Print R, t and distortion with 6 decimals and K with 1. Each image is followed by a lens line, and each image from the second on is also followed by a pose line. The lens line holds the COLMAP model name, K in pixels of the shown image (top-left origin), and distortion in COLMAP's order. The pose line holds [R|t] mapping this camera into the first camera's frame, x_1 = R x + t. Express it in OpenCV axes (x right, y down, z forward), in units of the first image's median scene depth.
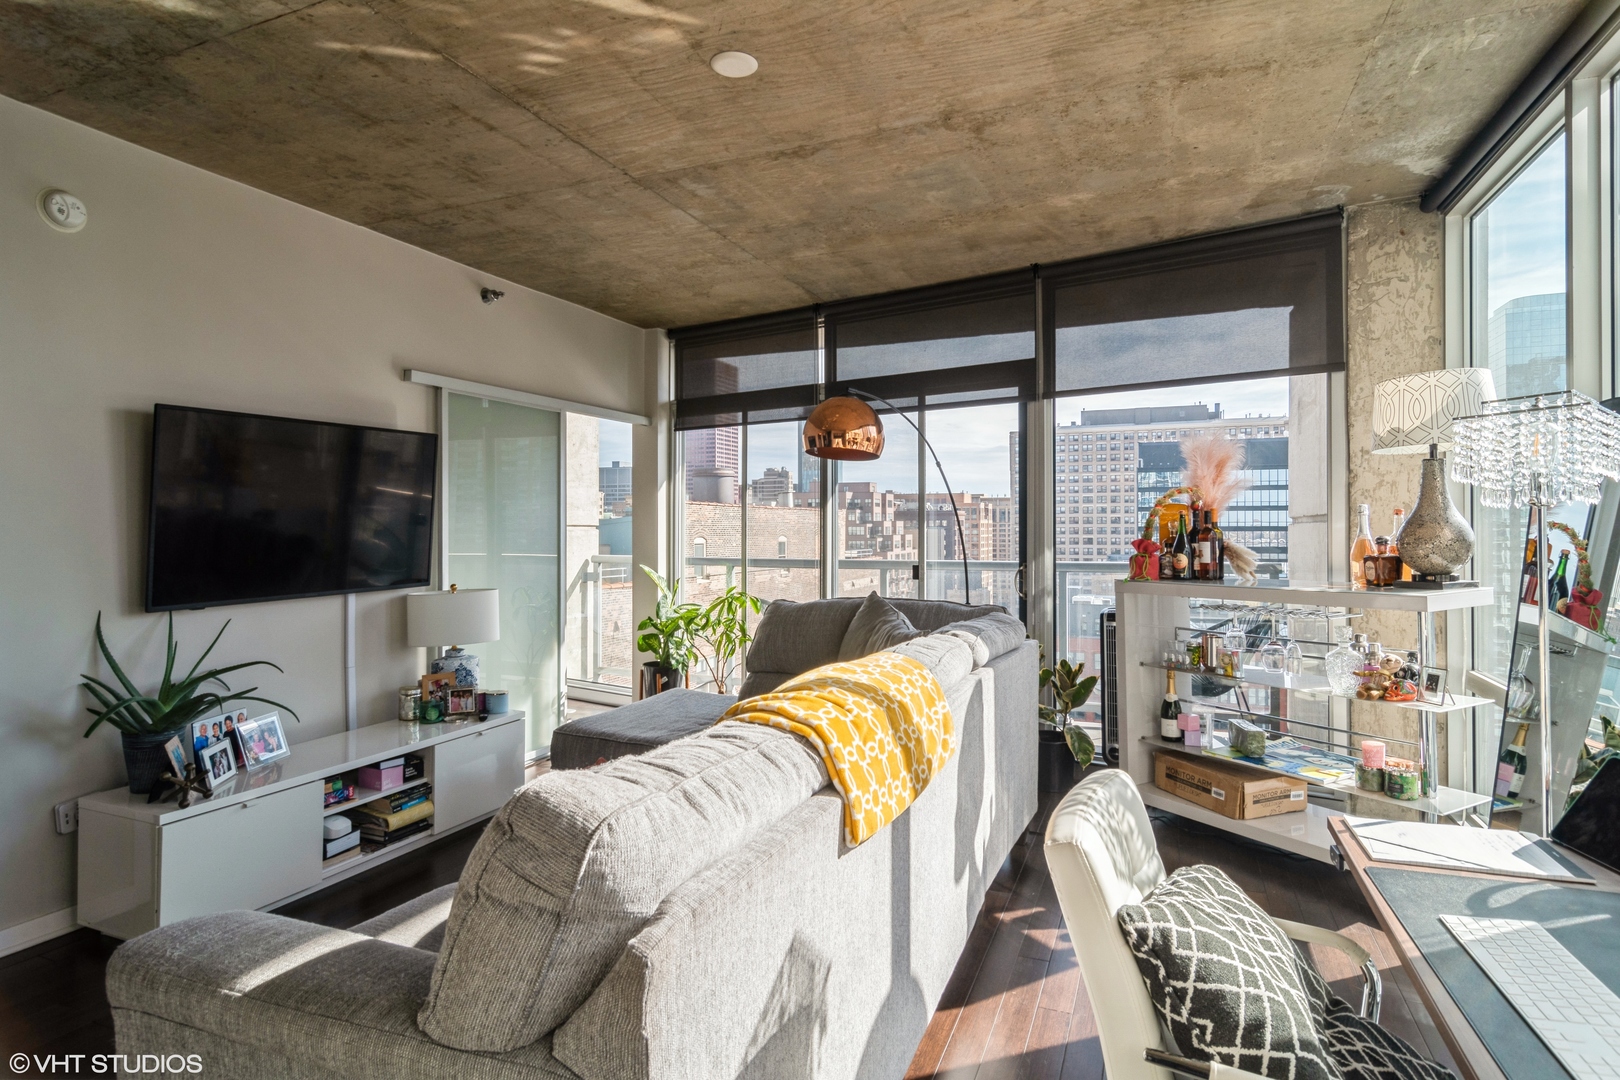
lens RADIAL K [[867.4, 0, 804.5], [0, 867.4, 514.9], [0, 0, 1]] dist [0.002174, 0.000363]
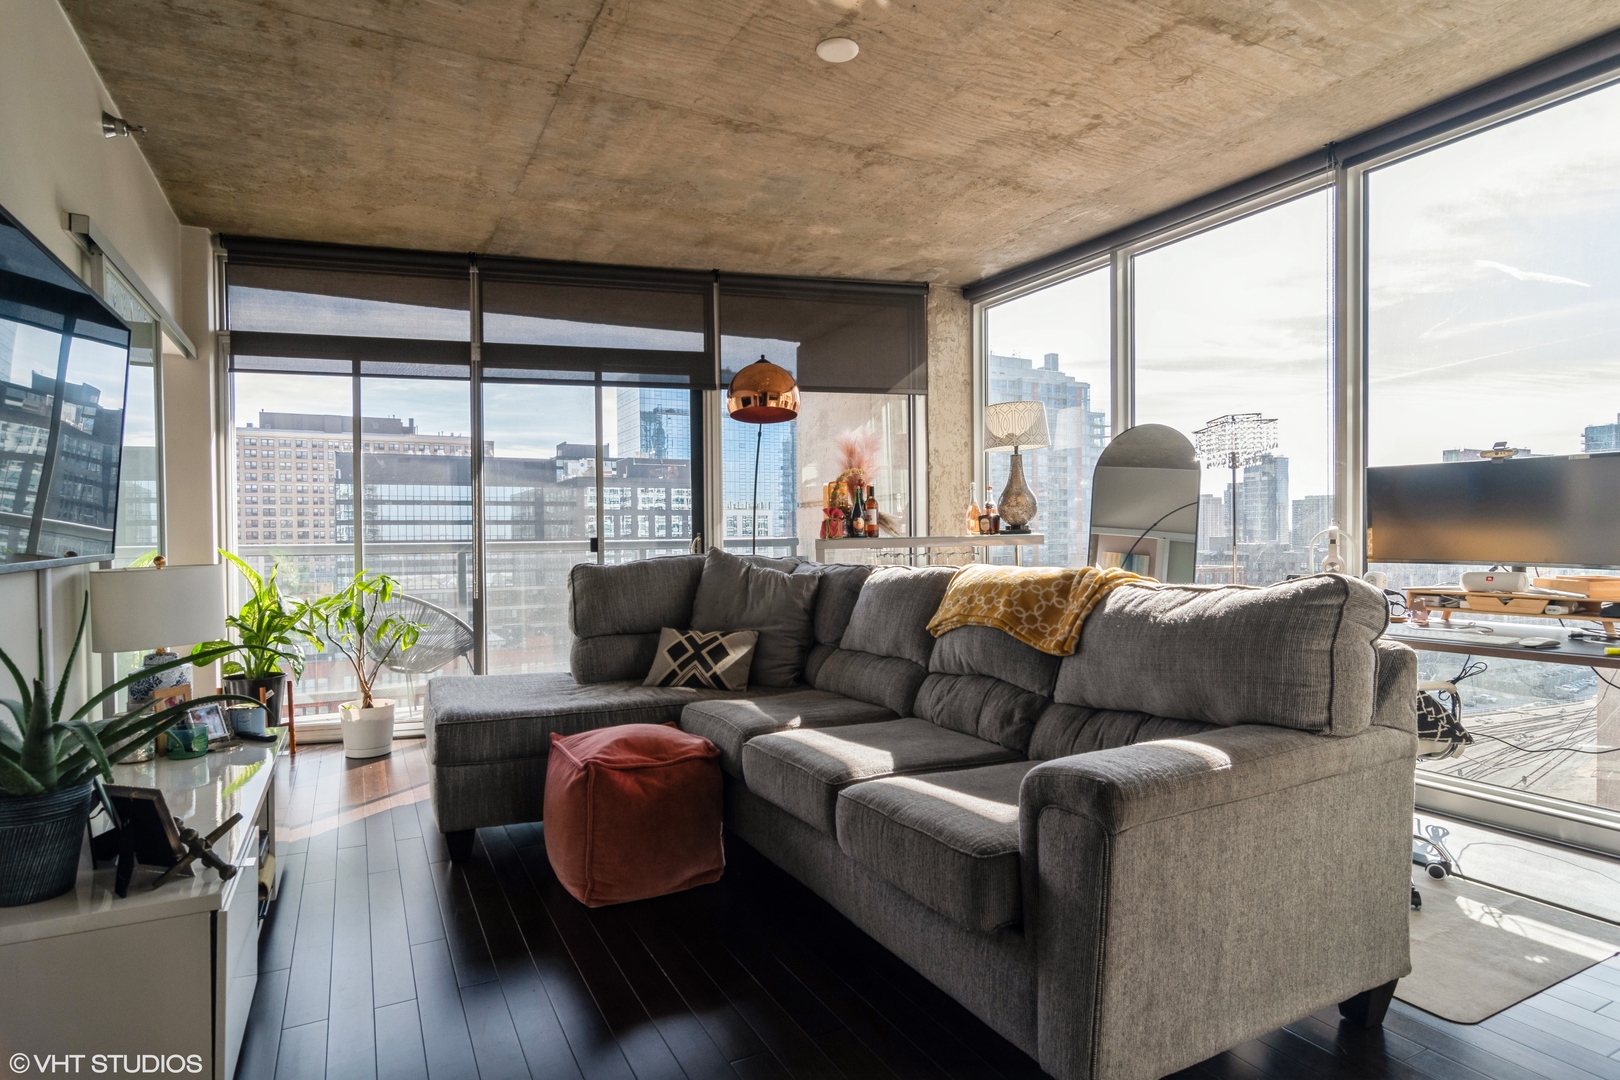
lens RADIAL K [[869.7, 0, 802.4], [0, 869.7, 535.5], [0, 0, 1]] dist [-0.000045, 0.002249]
pose [[0.643361, -0.003873, 0.765553, -0.609586], [-0.001060, 0.999982, 0.005950, 0.060093], [-0.765562, -0.004639, 0.643345, 0.200700]]
